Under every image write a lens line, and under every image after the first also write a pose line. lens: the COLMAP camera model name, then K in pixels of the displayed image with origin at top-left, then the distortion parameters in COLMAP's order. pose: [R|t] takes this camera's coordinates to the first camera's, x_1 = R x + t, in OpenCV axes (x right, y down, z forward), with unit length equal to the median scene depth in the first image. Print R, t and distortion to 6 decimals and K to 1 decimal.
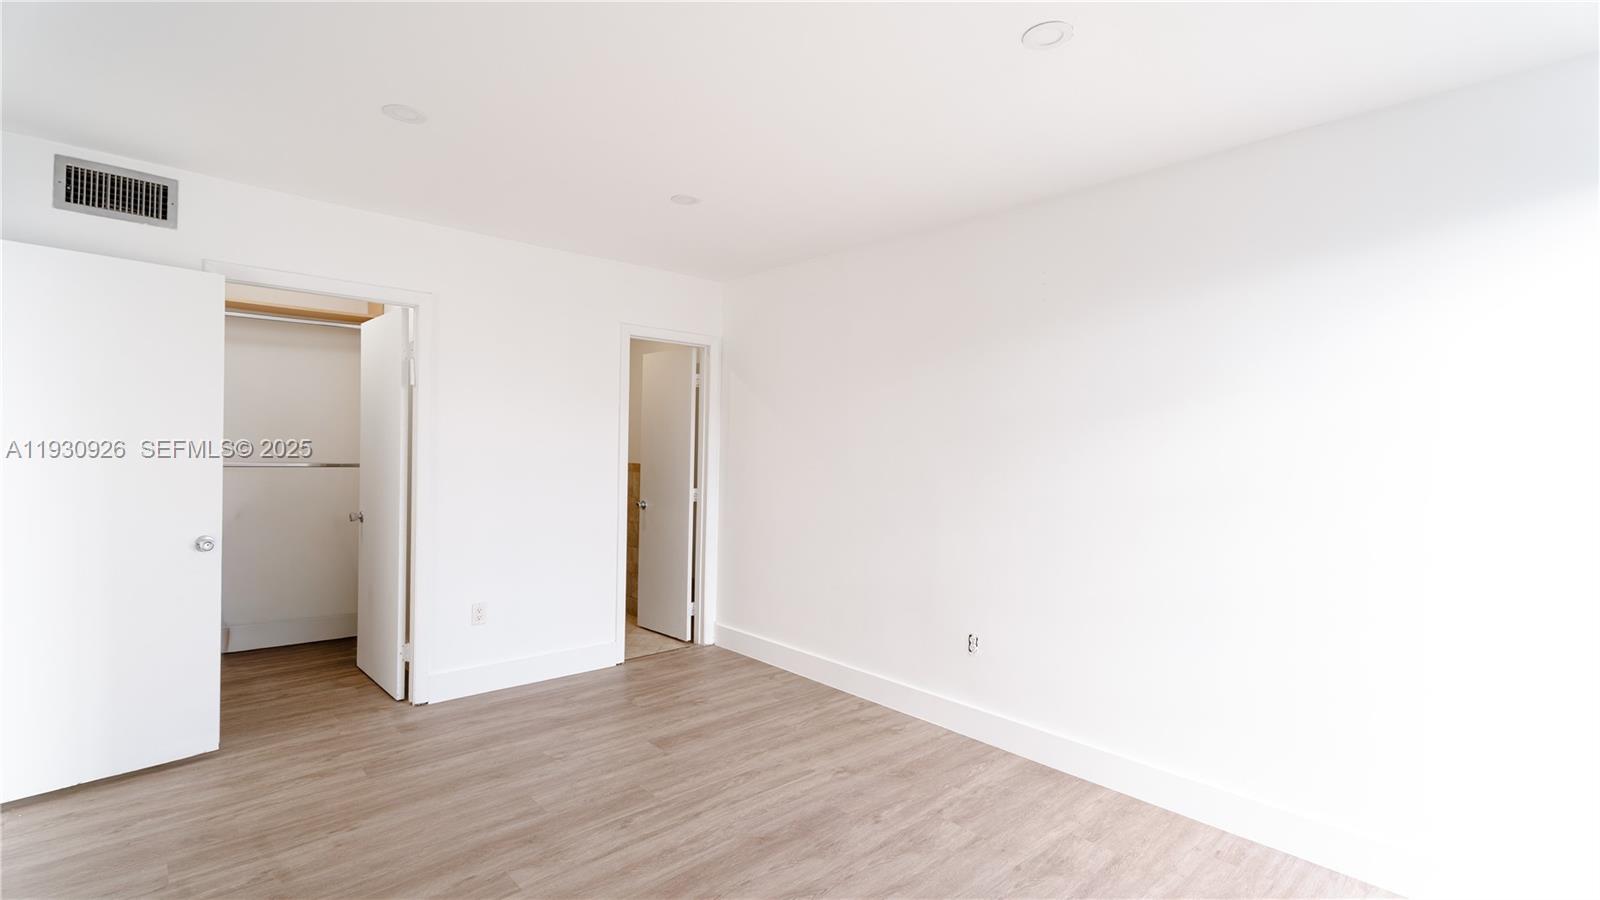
lens RADIAL K [[713.9, 0, 800.0], [0, 713.9, 450.0], [0, 0, 1]] dist [0.001802, -0.000007]
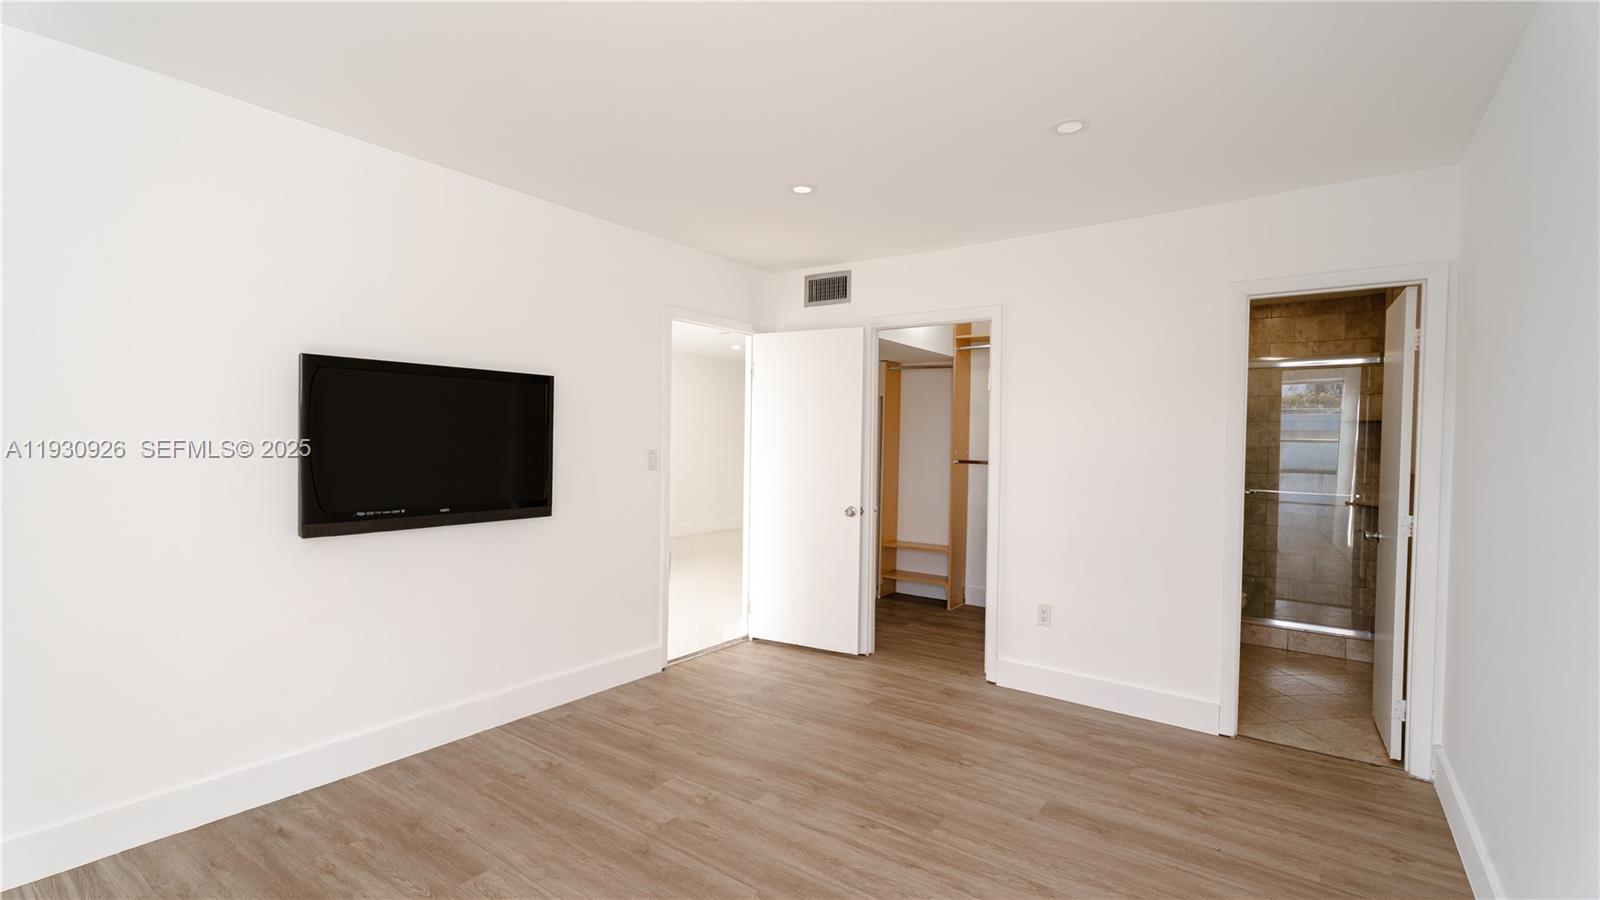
lens RADIAL K [[717.0, 0, 800.0], [0, 717.0, 450.0], [0, 0, 1]] dist [-0.003069, 0.012806]
pose [[0.195016, -0.002129, -0.980798, 0.538180], [-0.013545, 0.999896, -0.004863, 0.011232], [0.980707, 0.014233, 0.194967, 0.545442]]
